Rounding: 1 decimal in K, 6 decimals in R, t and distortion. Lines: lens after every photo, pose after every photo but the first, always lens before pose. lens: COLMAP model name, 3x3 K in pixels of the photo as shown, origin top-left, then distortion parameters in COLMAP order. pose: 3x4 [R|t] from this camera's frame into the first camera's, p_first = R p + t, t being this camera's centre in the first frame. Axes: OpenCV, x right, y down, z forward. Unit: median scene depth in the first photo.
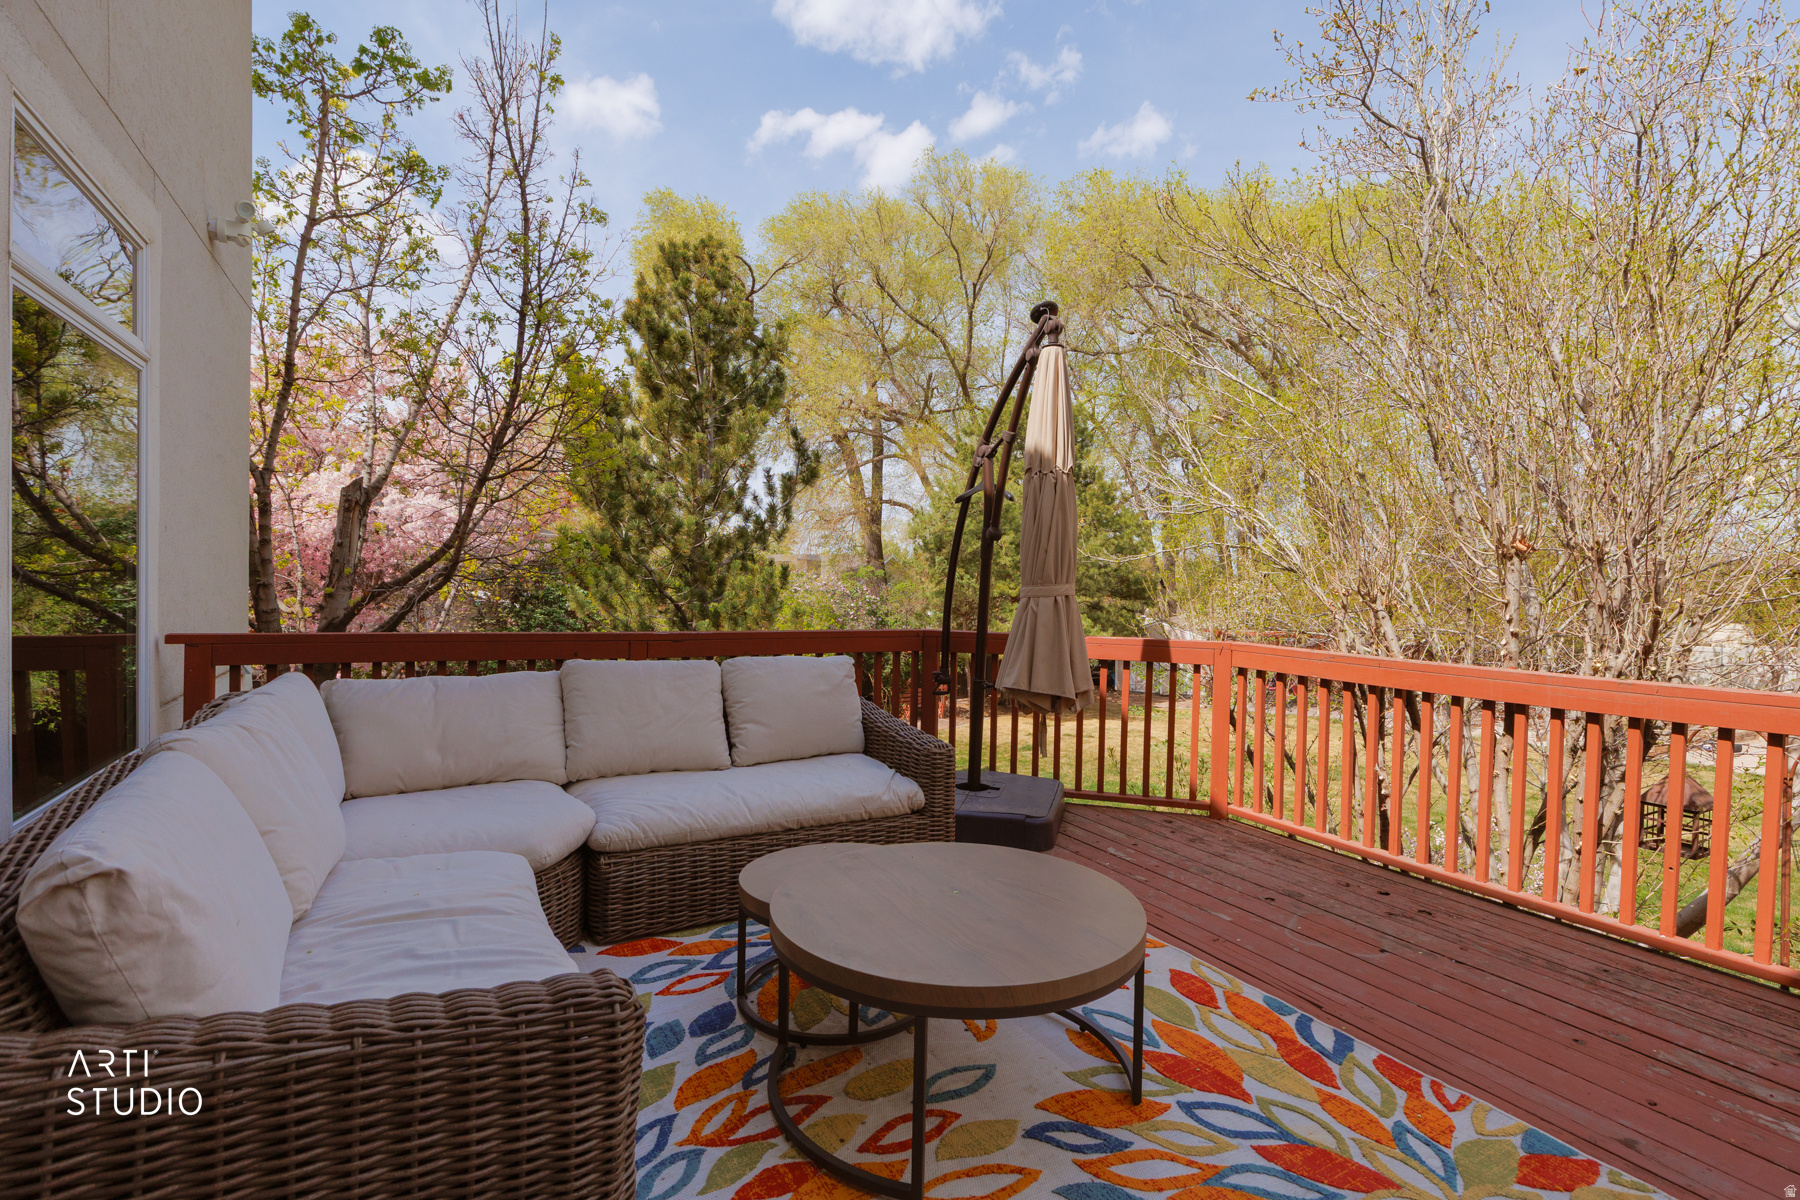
lens RADIAL K [[895.7, 0, 898.5], [0, 895.7, 598.1], [0, 0, 1]] dist [-0.001424, -0.000135]
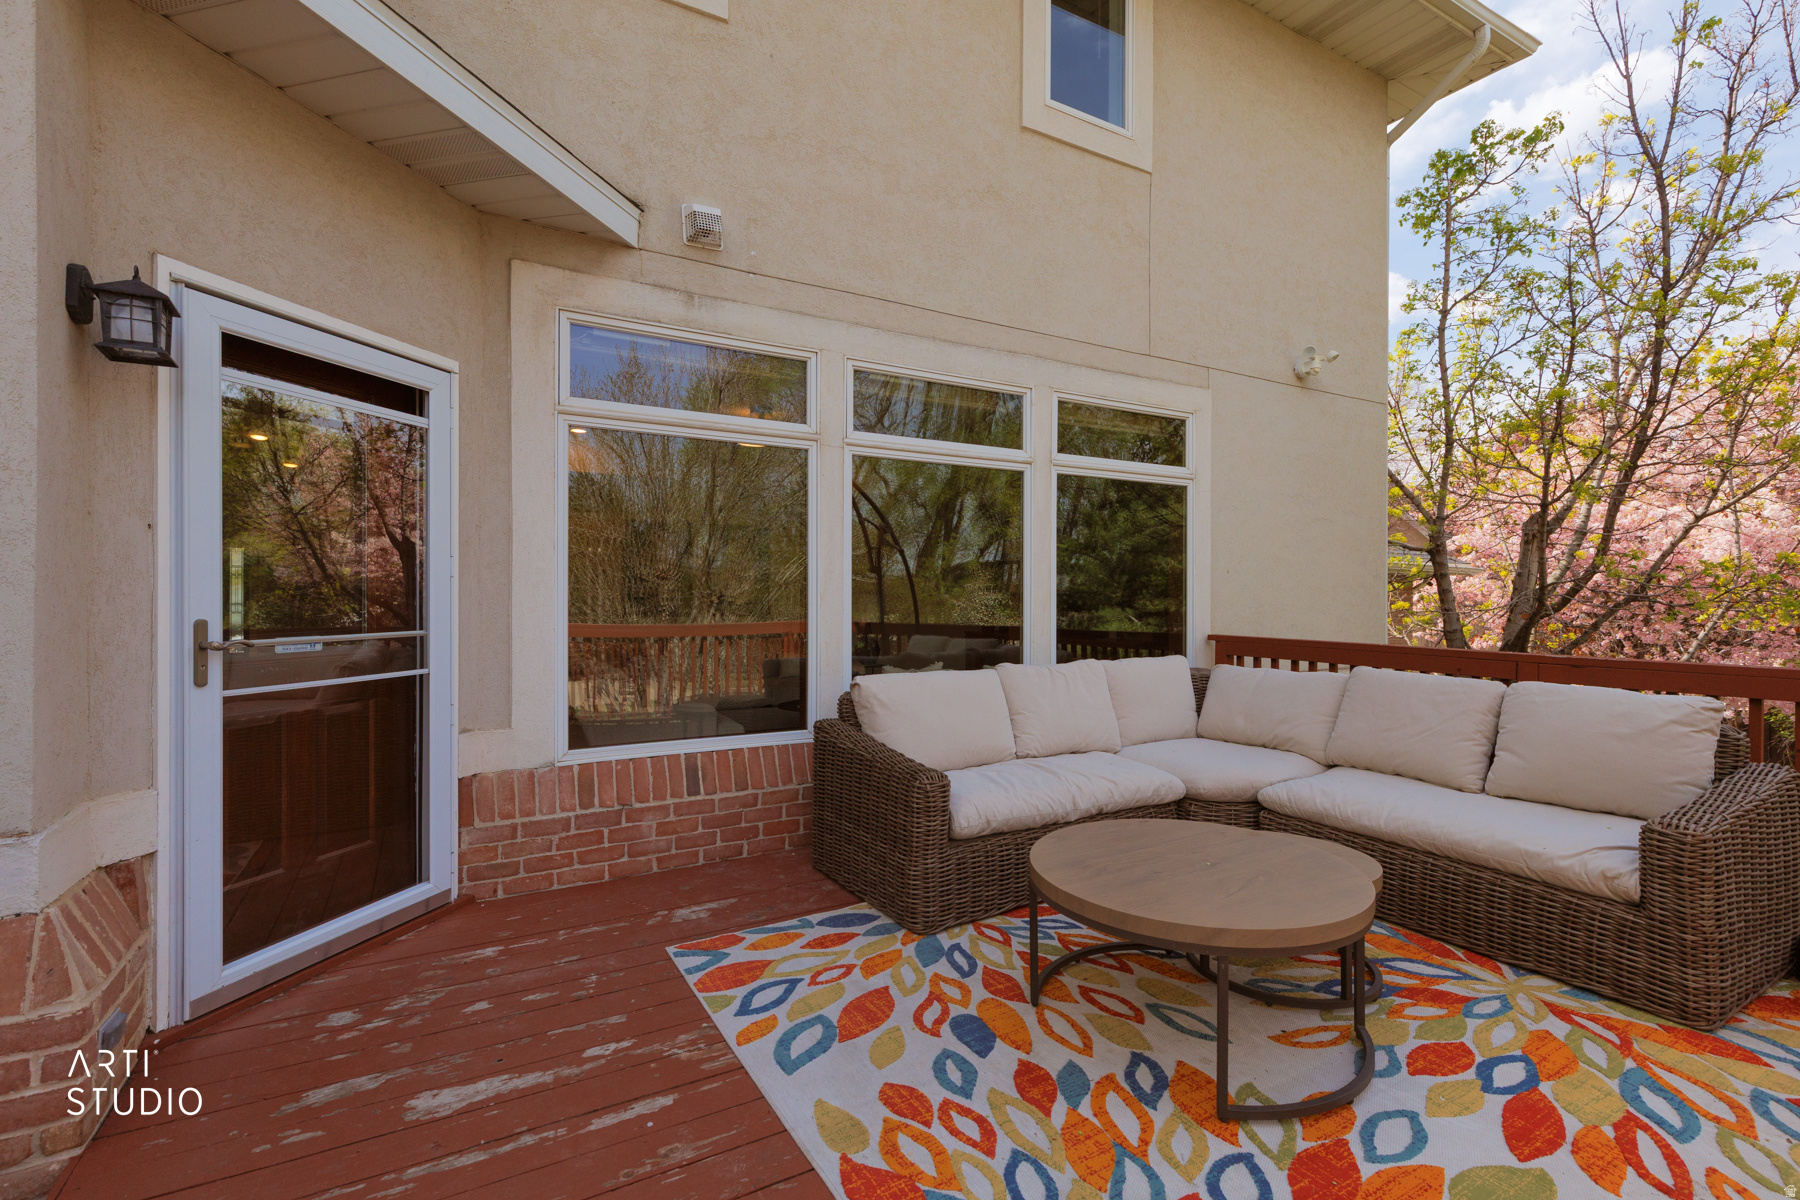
lens RADIAL K [[806.7, 0, 896.8], [0, 806.7, 596.5], [0, 0, 1]] dist [-0.002633, -0.001084]
pose [[-0.001875, -0.013807, -0.999903, 1.170379], [-0.027709, 0.999521, -0.013749, 0.010971], [0.999614, 0.027680, -0.002257, 0.633680]]
